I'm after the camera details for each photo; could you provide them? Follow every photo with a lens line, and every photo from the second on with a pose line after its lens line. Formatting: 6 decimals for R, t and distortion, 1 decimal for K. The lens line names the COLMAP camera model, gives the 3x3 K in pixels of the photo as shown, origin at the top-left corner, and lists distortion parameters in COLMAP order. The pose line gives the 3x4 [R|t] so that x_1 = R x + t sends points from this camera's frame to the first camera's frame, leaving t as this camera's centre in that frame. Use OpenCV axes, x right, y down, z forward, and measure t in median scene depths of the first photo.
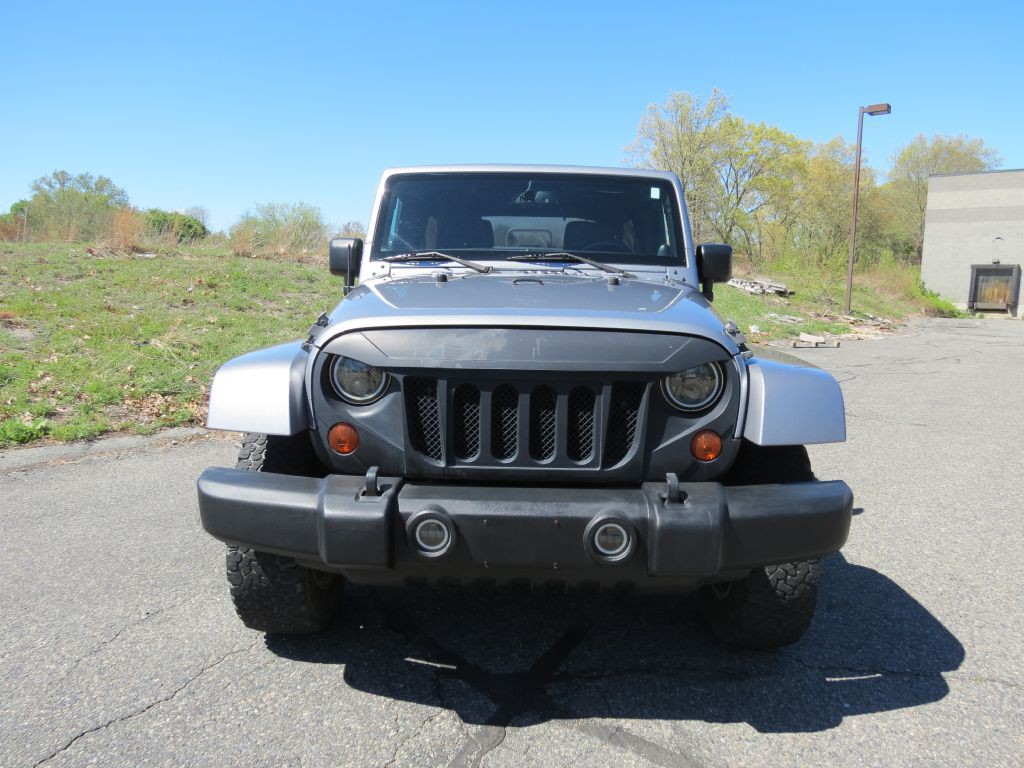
lens RADIAL K [[719.4, 0, 512.0], [0, 719.4, 384.0], [0, 0, 1]] dist [-0.027240, 0.005508]
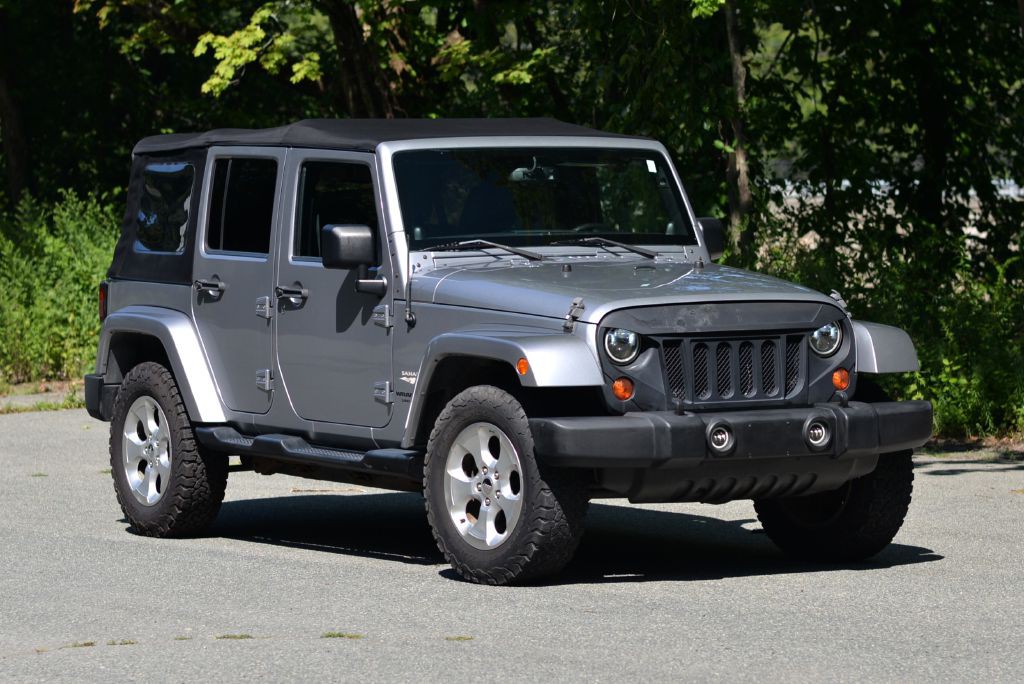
lens RADIAL K [[3949.5, 0, 512.0], [0, 3949.5, 342.0], [0, 0, 1]] dist [-0.074094, 0.264870]
pose [[0.845071, -0.049240, 0.532382, -4.046354], [0.105080, 0.991625, -0.075082, 0.485764], [-0.524227, 0.119393, 0.843168, -4.794878]]
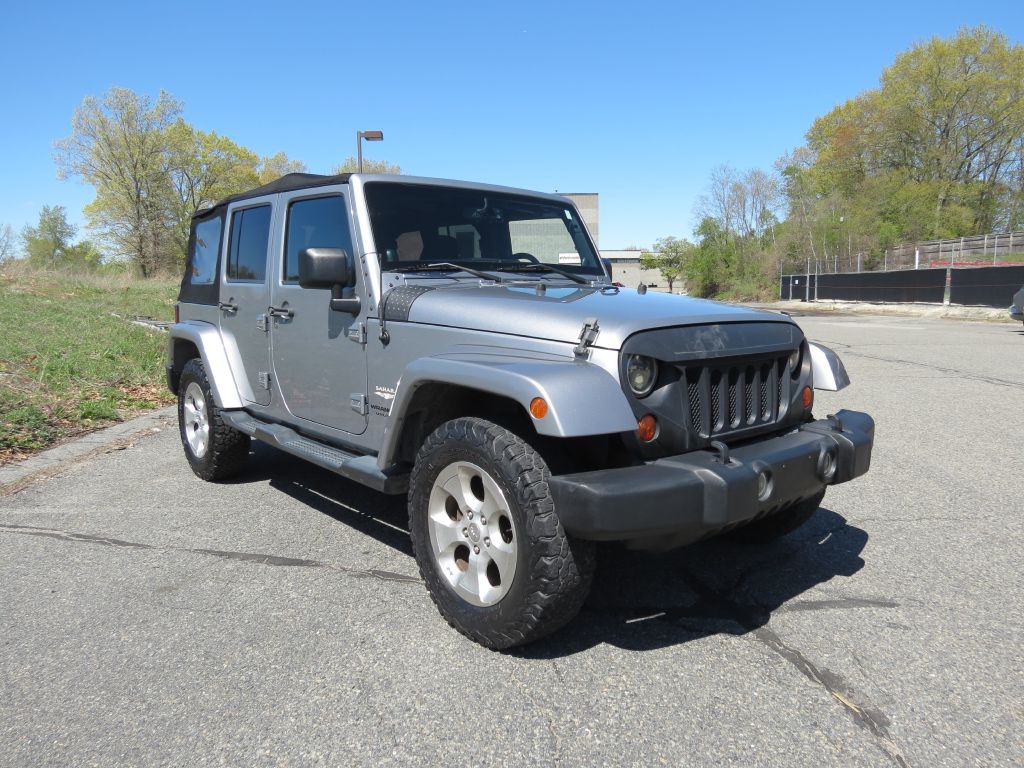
lens RADIAL K [[719.4, 0, 512.0], [0, 719.4, 384.0], [0, 0, 1]] dist [-0.027240, 0.005508]
pose [[0.751090, -0.105031, 0.651792, -1.039382], [0.114224, 0.993049, 0.028396, -0.045268], [-0.650244, 0.053122, 0.757866, 0.253918]]
